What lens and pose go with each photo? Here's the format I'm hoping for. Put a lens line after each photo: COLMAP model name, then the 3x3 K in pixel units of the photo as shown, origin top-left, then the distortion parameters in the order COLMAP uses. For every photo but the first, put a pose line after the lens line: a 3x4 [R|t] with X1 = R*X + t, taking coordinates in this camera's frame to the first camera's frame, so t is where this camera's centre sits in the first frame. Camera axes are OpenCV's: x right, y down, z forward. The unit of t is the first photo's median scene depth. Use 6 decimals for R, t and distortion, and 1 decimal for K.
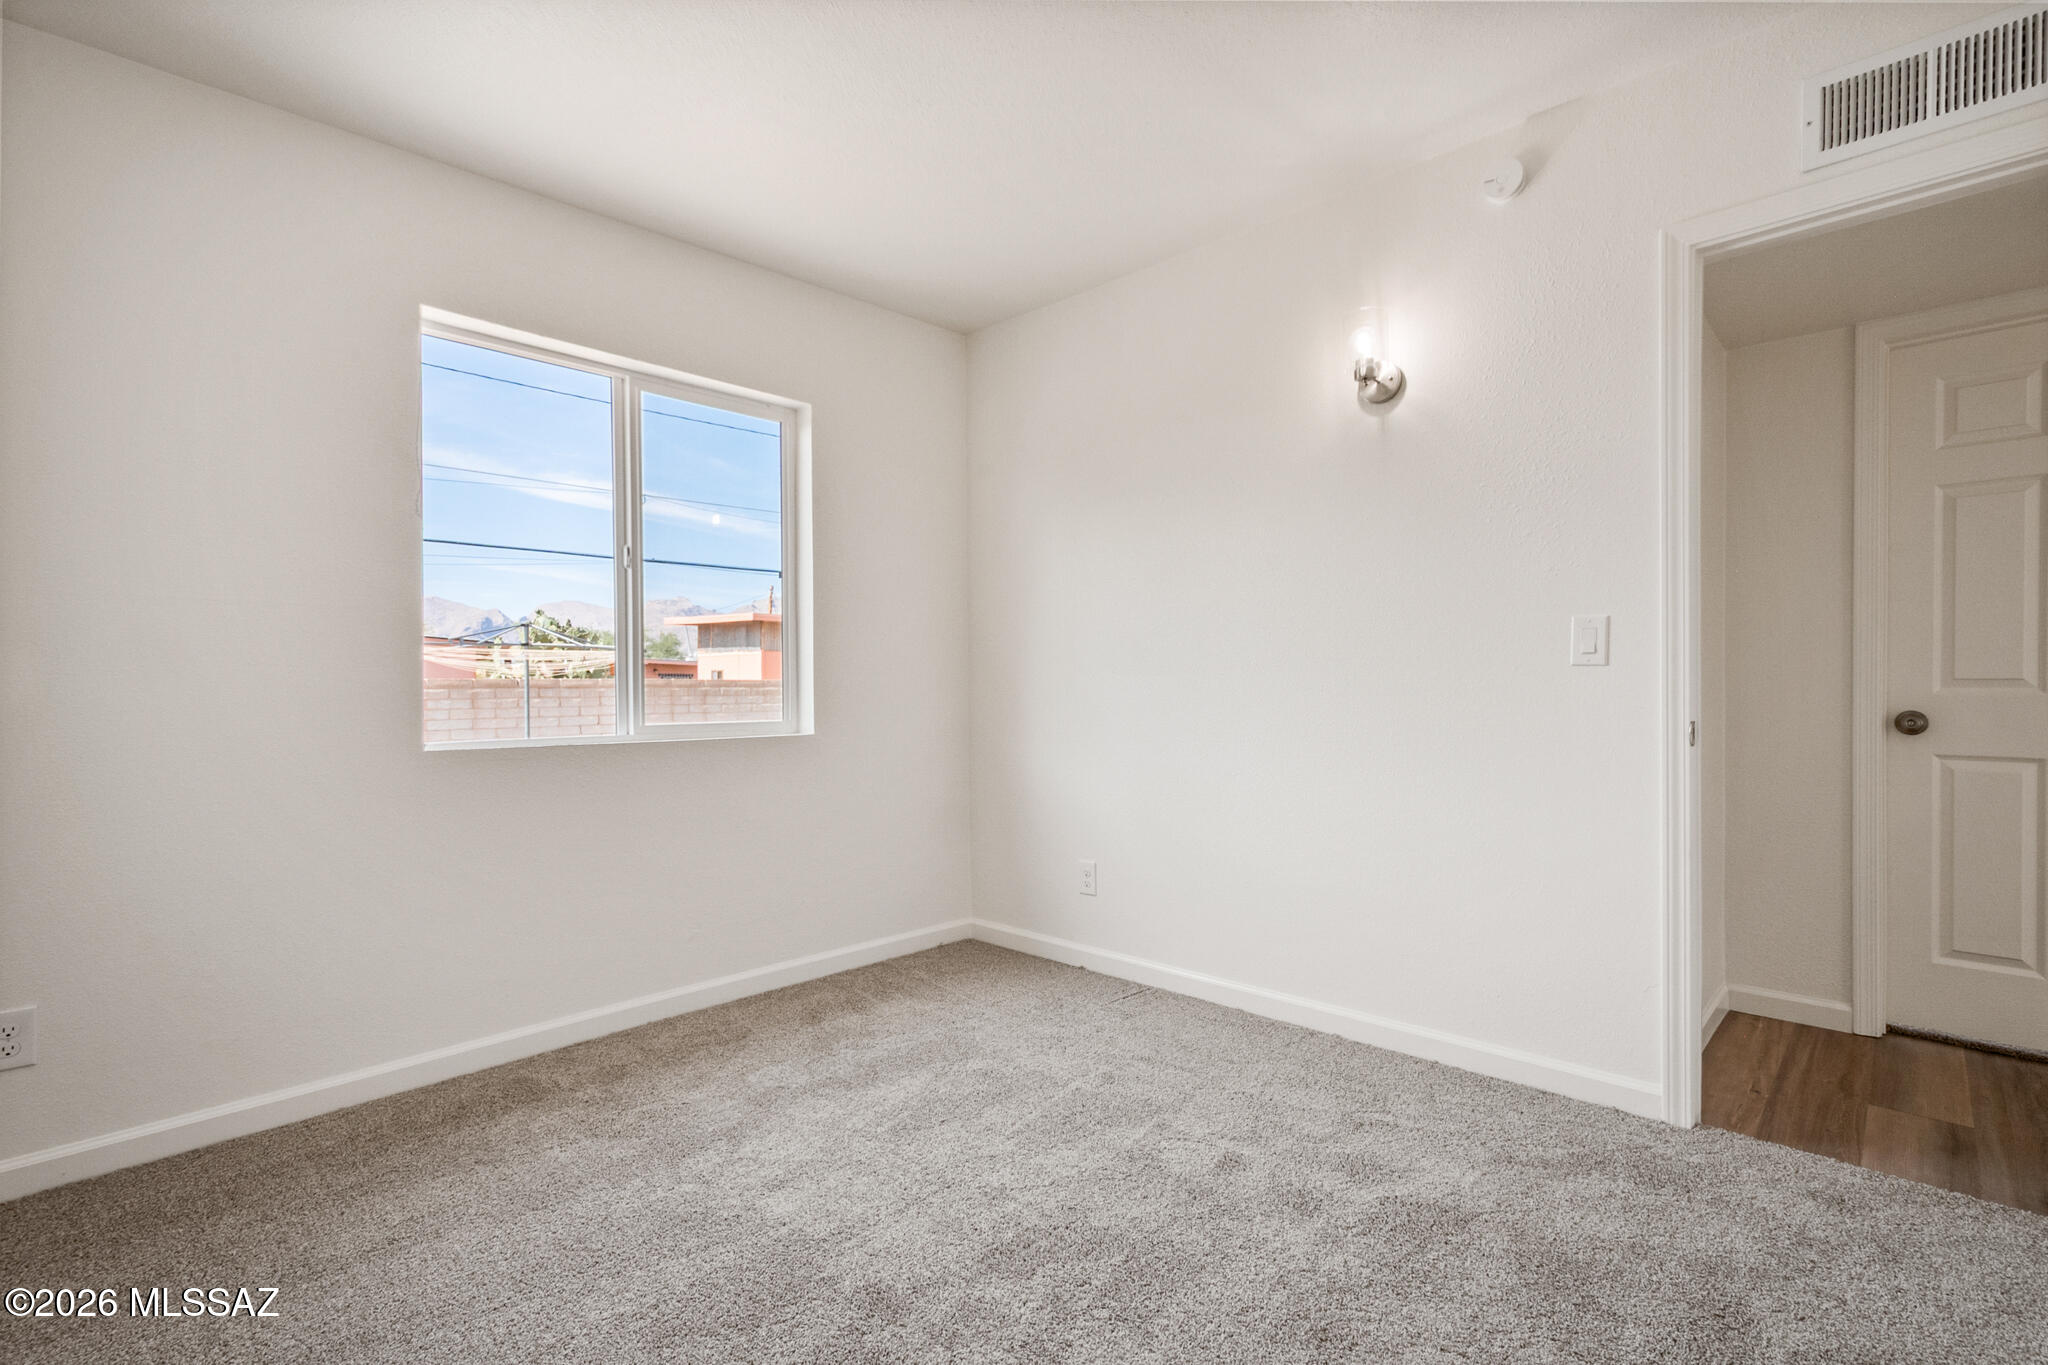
lens RADIAL K [[914.7, 0, 1024.0], [0, 914.7, 682.5], [0, 0, 1]] dist [-0.000134, 0.000187]
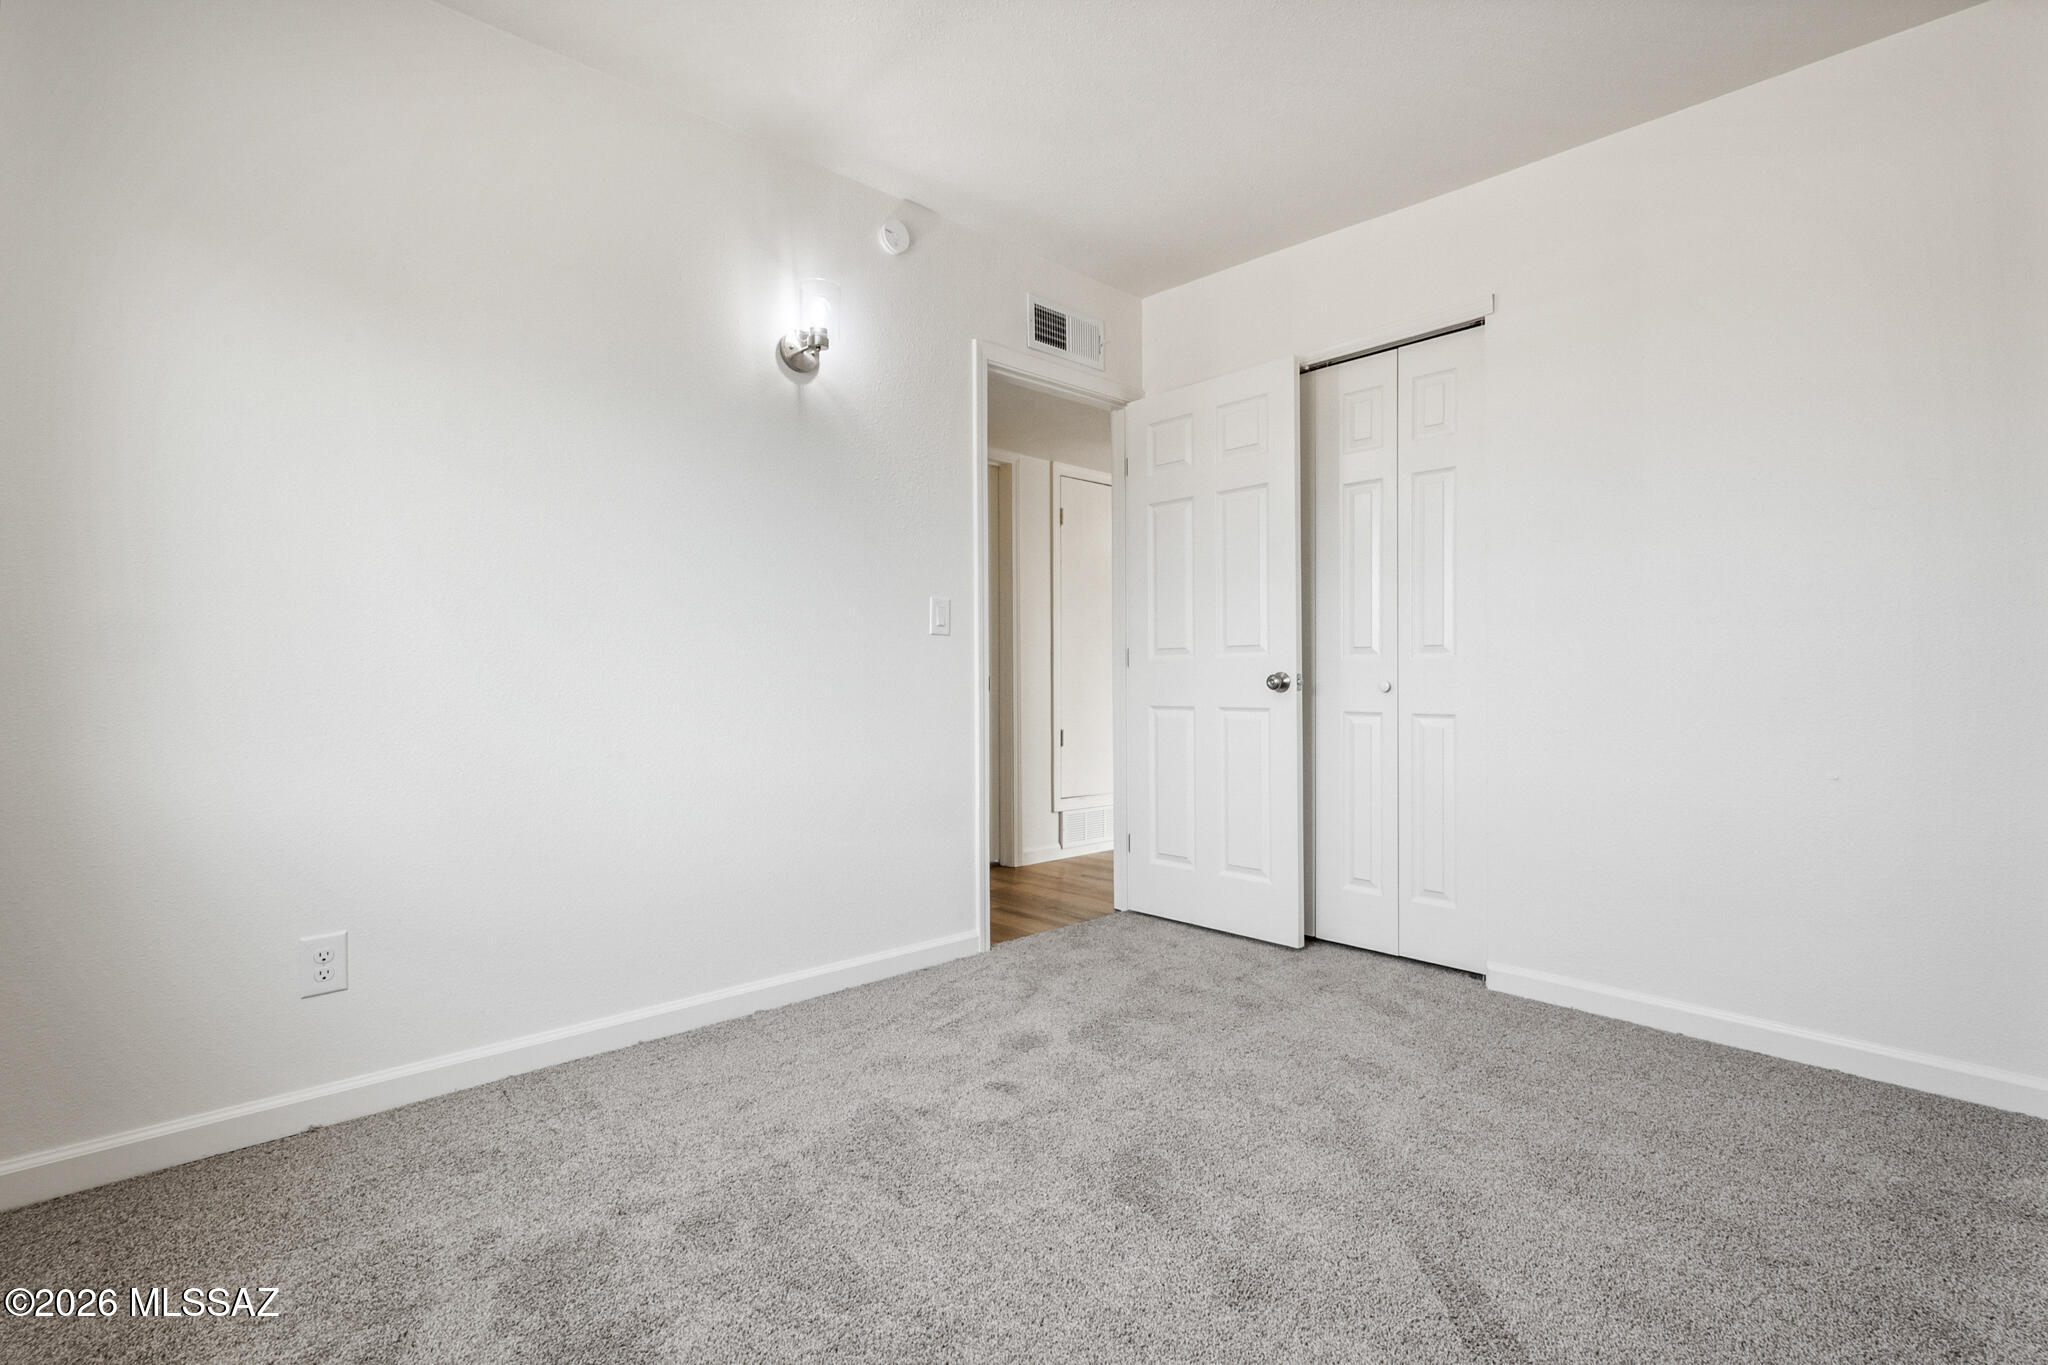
lens RADIAL K [[914.7, 0, 1024.0], [0, 914.7, 682.5], [0, 0, 1]] dist [-0.000134, 0.000187]
pose [[0.065054, 0.011362, 0.997817, -0.681996], [-0.002849, 0.999933, -0.011201, 0.060567], [-0.997878, -0.002114, 0.065082, 0.758707]]
